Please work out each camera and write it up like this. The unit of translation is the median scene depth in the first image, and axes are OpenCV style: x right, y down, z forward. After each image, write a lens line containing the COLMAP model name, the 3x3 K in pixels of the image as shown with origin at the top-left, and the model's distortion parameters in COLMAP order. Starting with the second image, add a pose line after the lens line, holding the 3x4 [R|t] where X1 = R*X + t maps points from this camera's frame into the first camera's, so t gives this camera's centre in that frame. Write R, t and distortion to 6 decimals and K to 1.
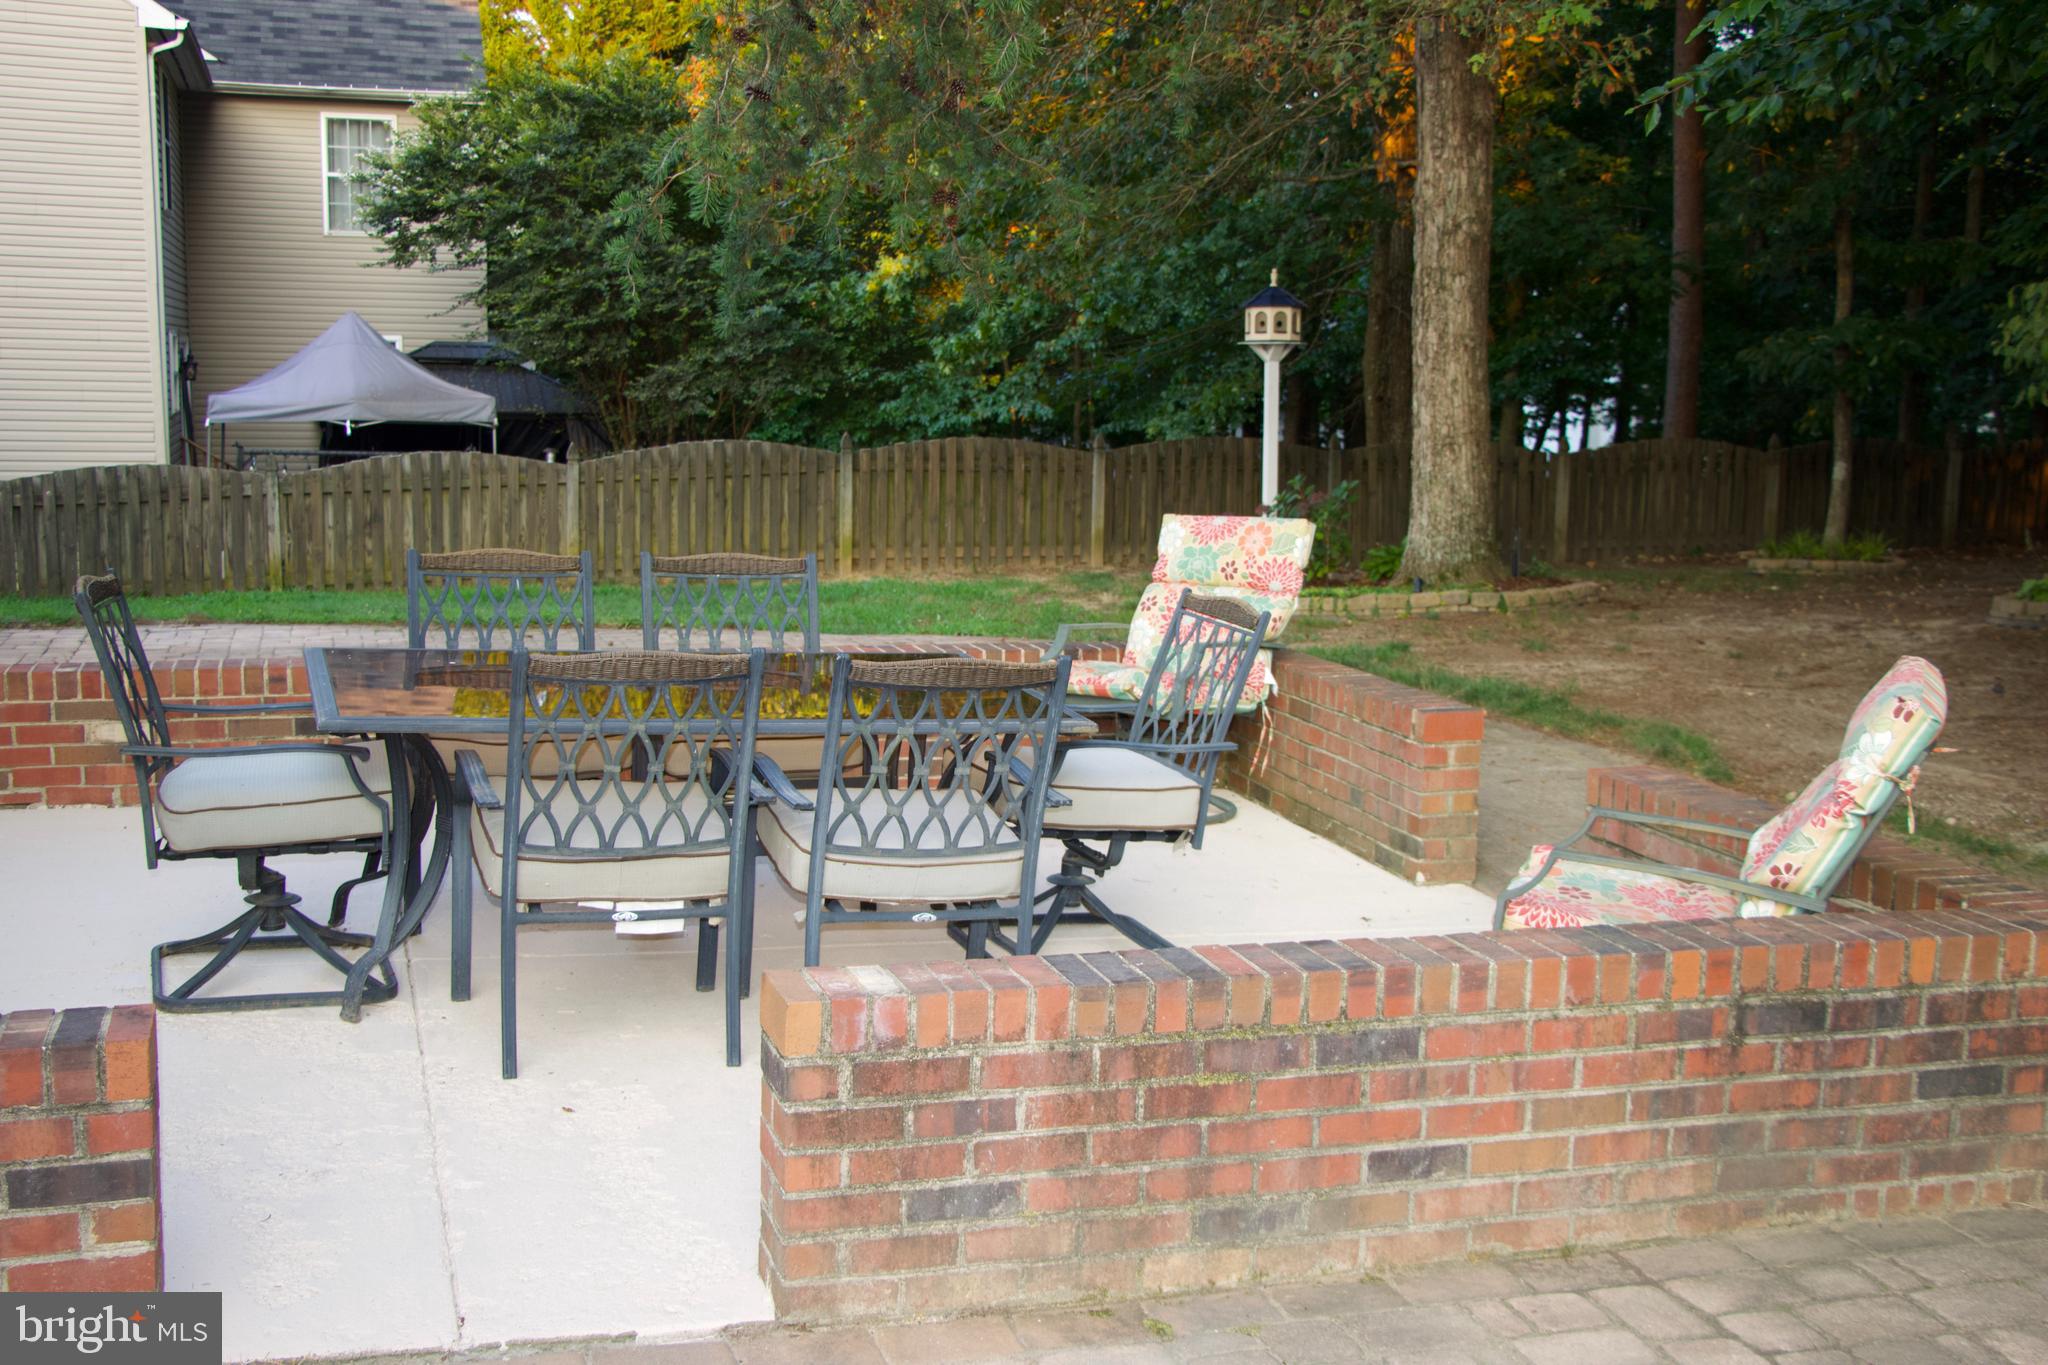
lens RADIAL K [[2225.3, 0, 1024.0], [0, 2225.3, 682.5], [0, 0, 1]] dist [-0.114465, 0.302369]
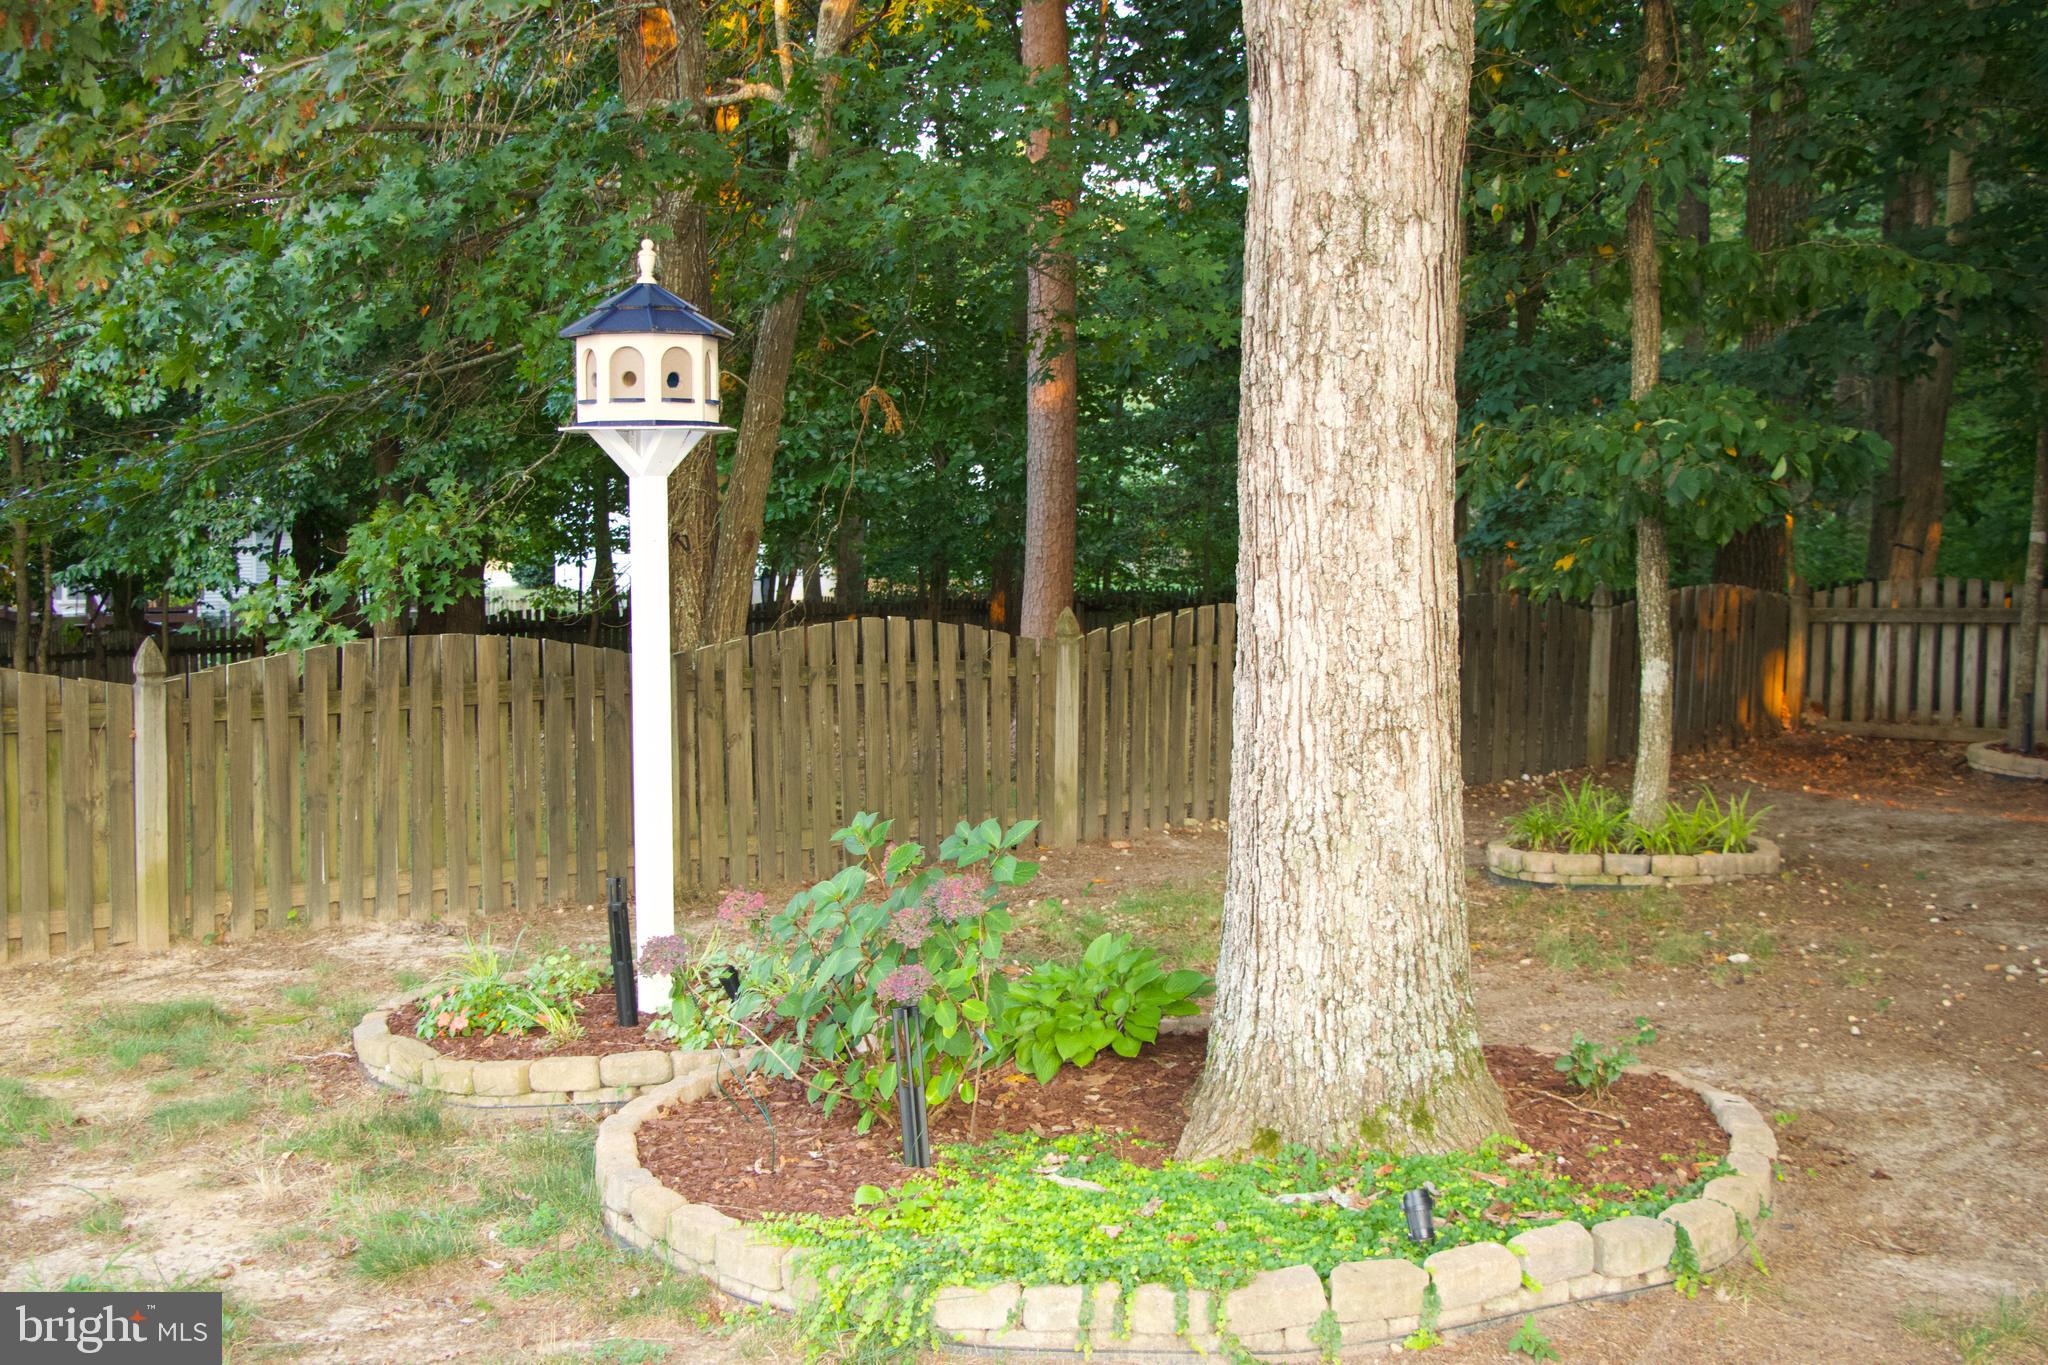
lens RADIAL K [[2360.8, 0, 1024.0], [0, 2360.8, 682.5], [0, 0, 1]] dist [0.011902, 0.038204]
pose [[0.907174, -0.034437, 0.419344, -0.005711], [0.055050, 0.997792, -0.037151, -0.103870], [-0.417139, 0.056787, 0.907067, 0.695387]]
